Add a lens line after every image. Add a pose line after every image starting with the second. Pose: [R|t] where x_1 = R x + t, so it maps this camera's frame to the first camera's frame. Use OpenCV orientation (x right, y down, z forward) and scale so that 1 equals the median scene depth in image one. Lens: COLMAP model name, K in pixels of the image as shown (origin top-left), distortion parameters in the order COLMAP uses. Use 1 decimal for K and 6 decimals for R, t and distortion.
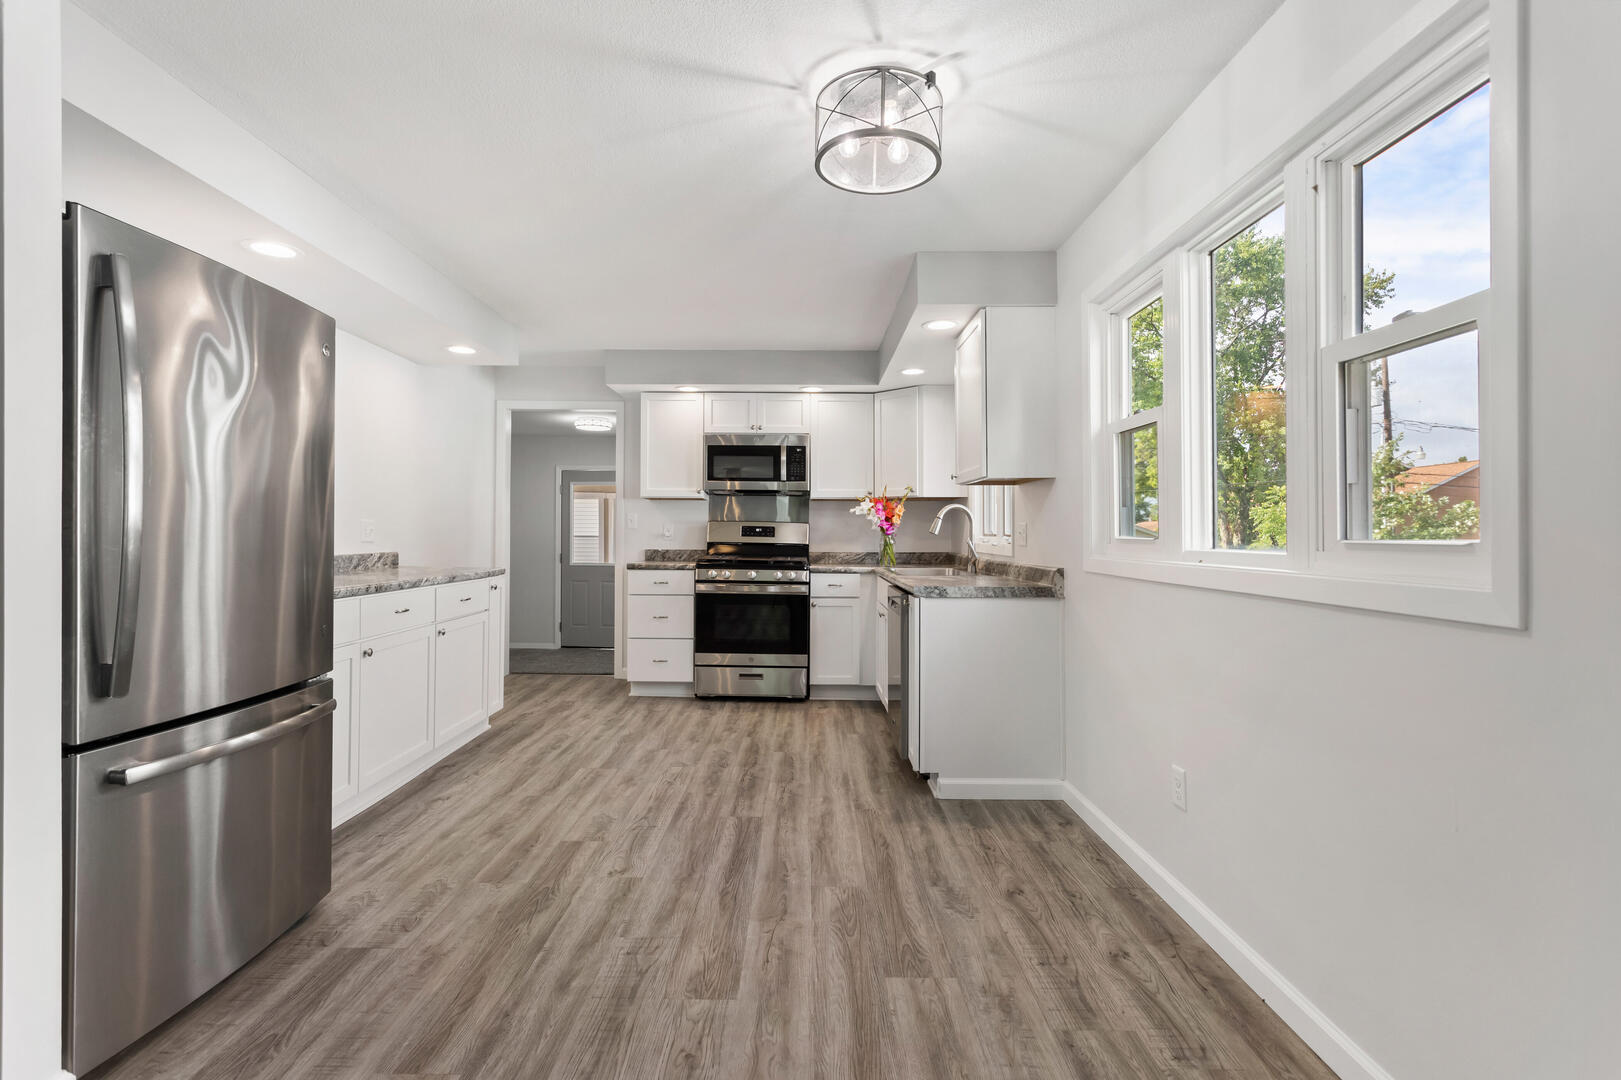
lens RADIAL K [[809.0, 0, 810.5], [0, 809.0, 540.0], [0, 0, 1]] dist [0.016204, 0.000043]
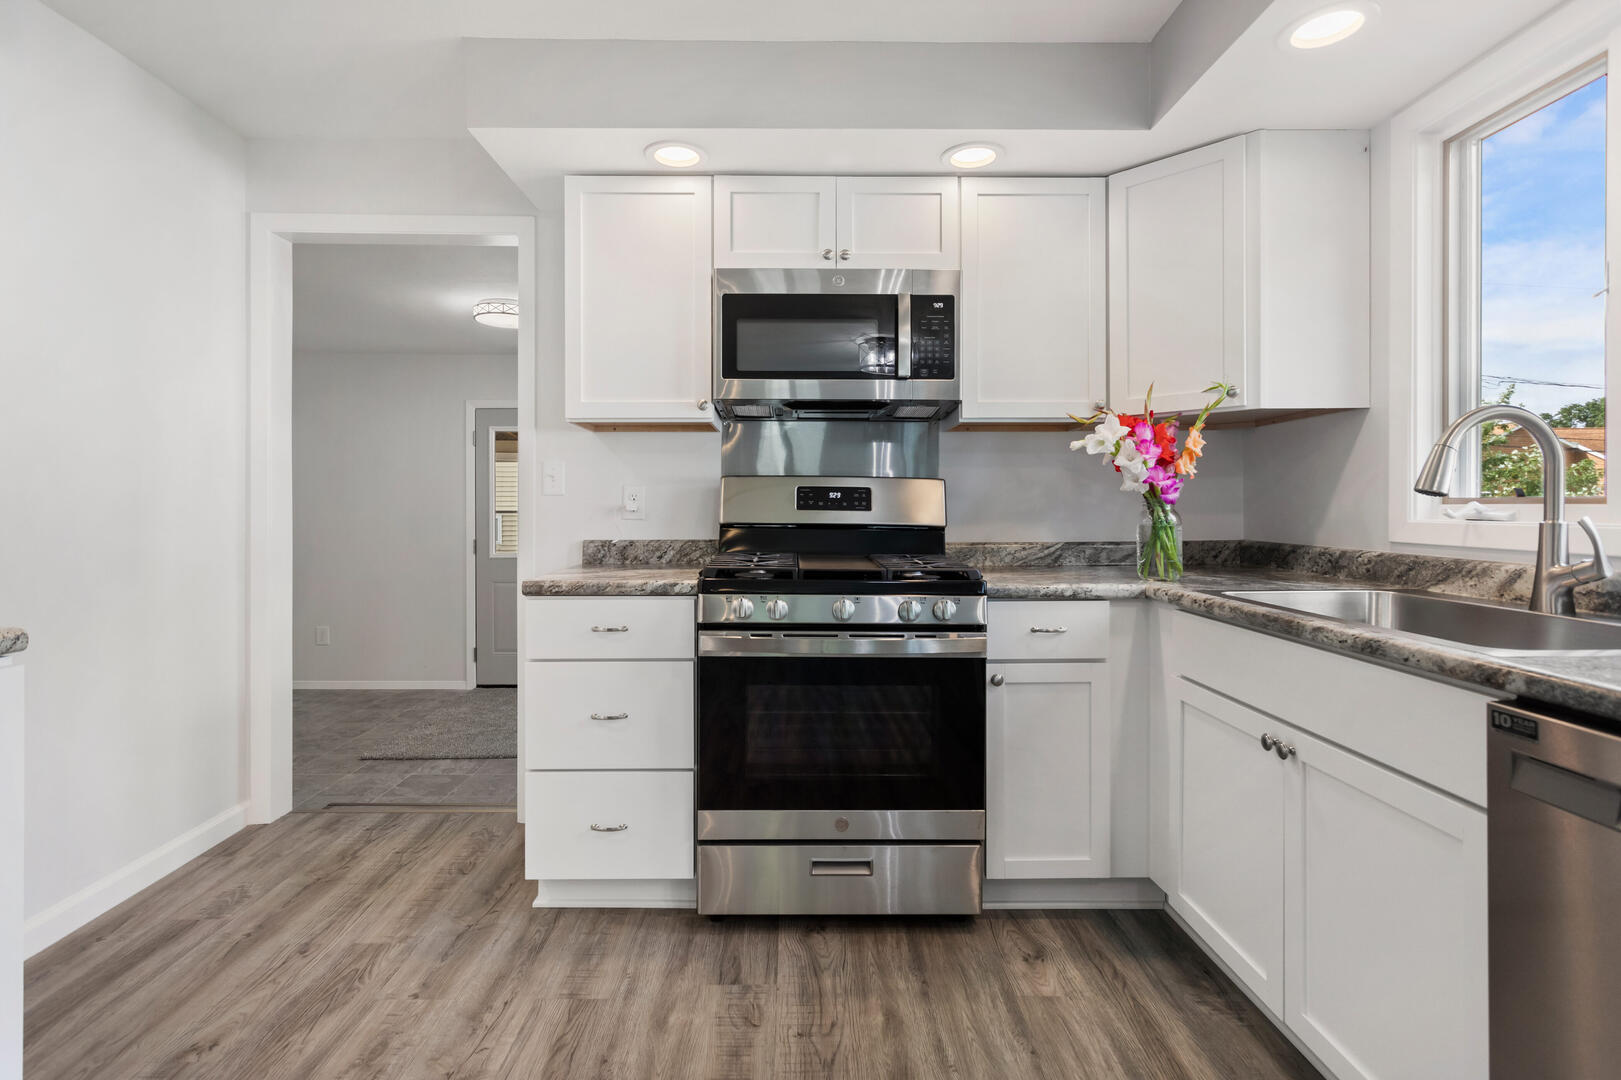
lens RADIAL K [[830.2, 0, 809.5], [0, 830.2, 508.6], [0, 0, 1]] dist [0.000327, -0.000038]
pose [[0.999901, -0.008022, 0.011578, -0.089783], [0.008084, 0.999953, -0.005361, -0.002793], [-0.011534, 0.005454, 0.999919, 0.581090]]
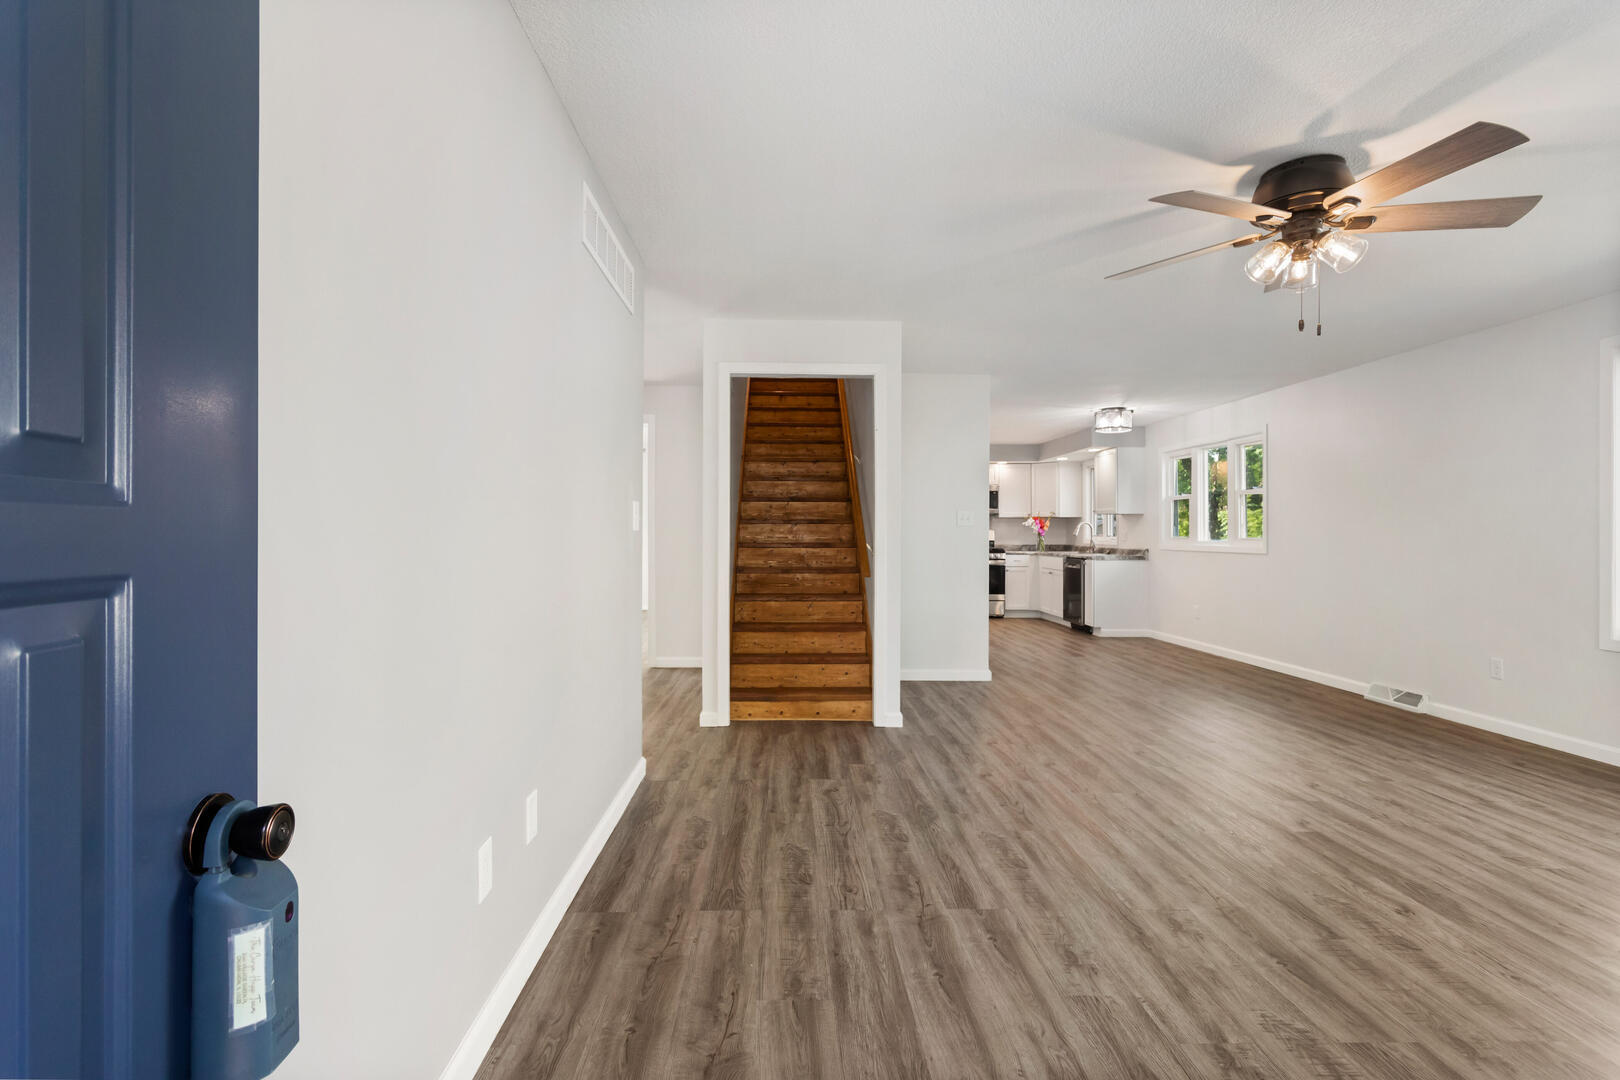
lens RADIAL K [[787.7, 0, 810.0], [0, 787.7, 540.0], [0, 0, 1]] dist [0.002300, -0.000069]
pose [[0.999839, 0.000077, 0.017968, -0.512941], [-0.000092, 1.000000, 0.000851, 0.002723], [-0.017968, -0.000853, 0.999838, -0.941049]]
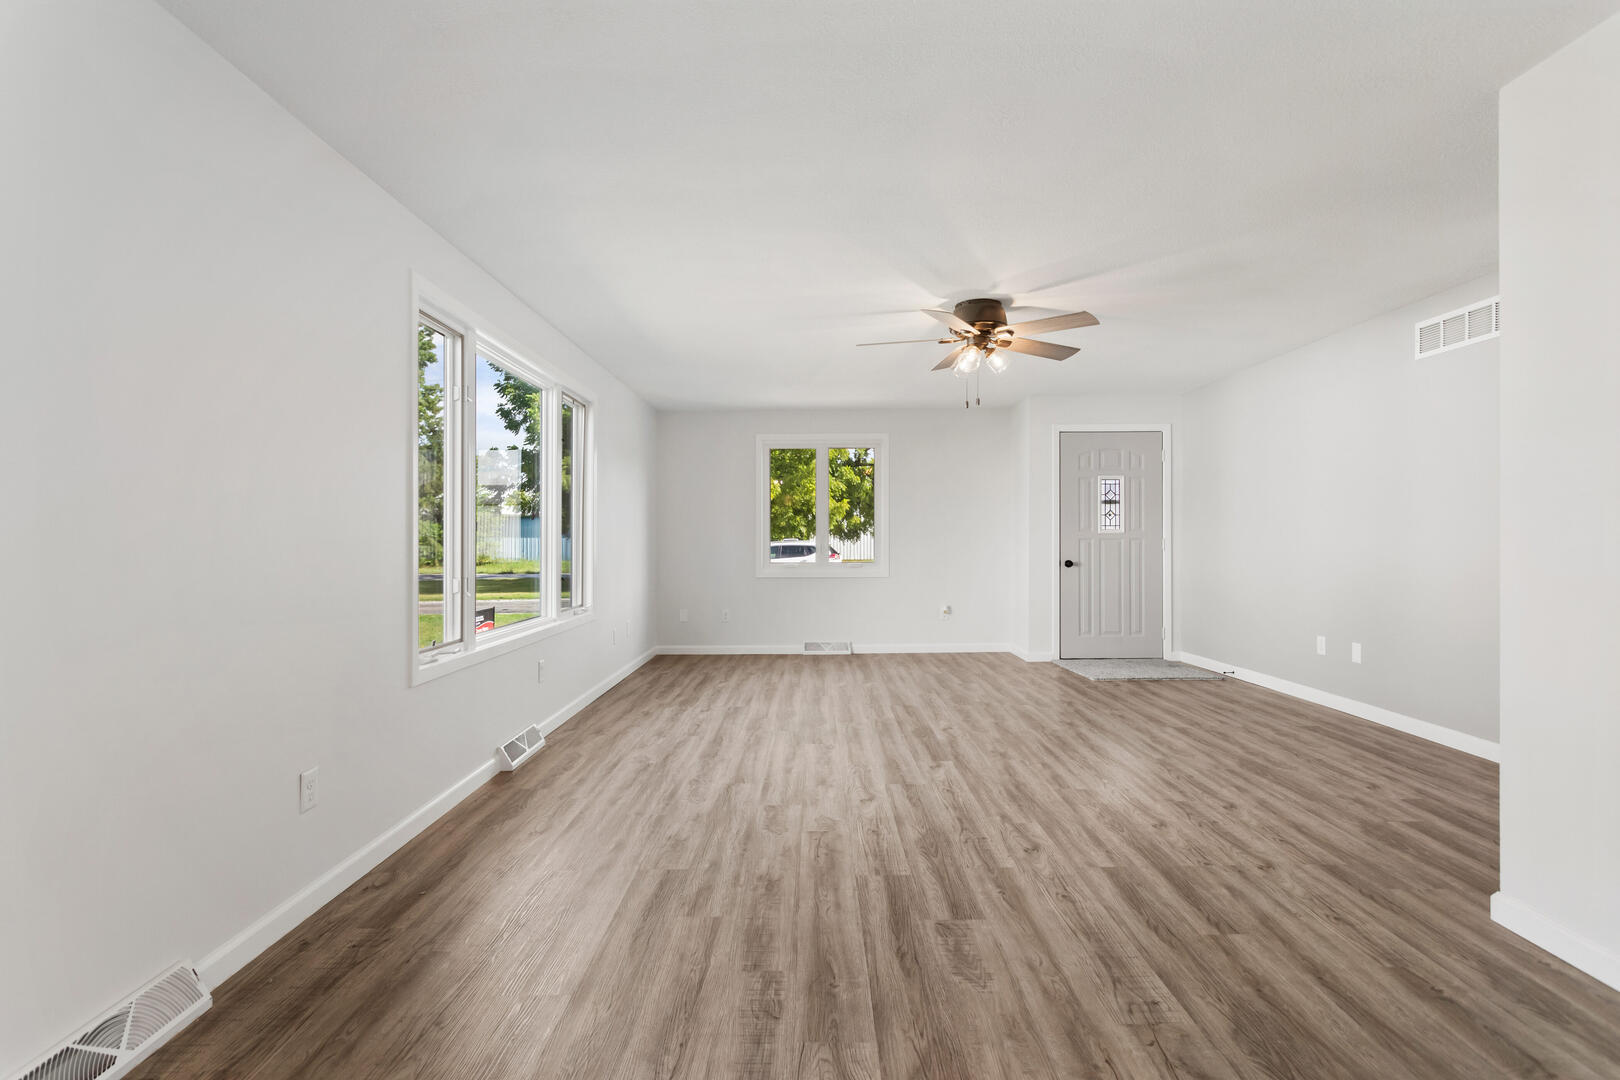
lens RADIAL K [[787.7, 0, 810.0], [0, 787.7, 540.0], [0, 0, 1]] dist [0.002300, -0.000069]
pose [[-0.999816, 0.003864, 0.018805, -0.065274], [0.004028, 0.999954, 0.008723, -0.000249], [-0.018770, 0.008797, -0.999785, 0.277916]]
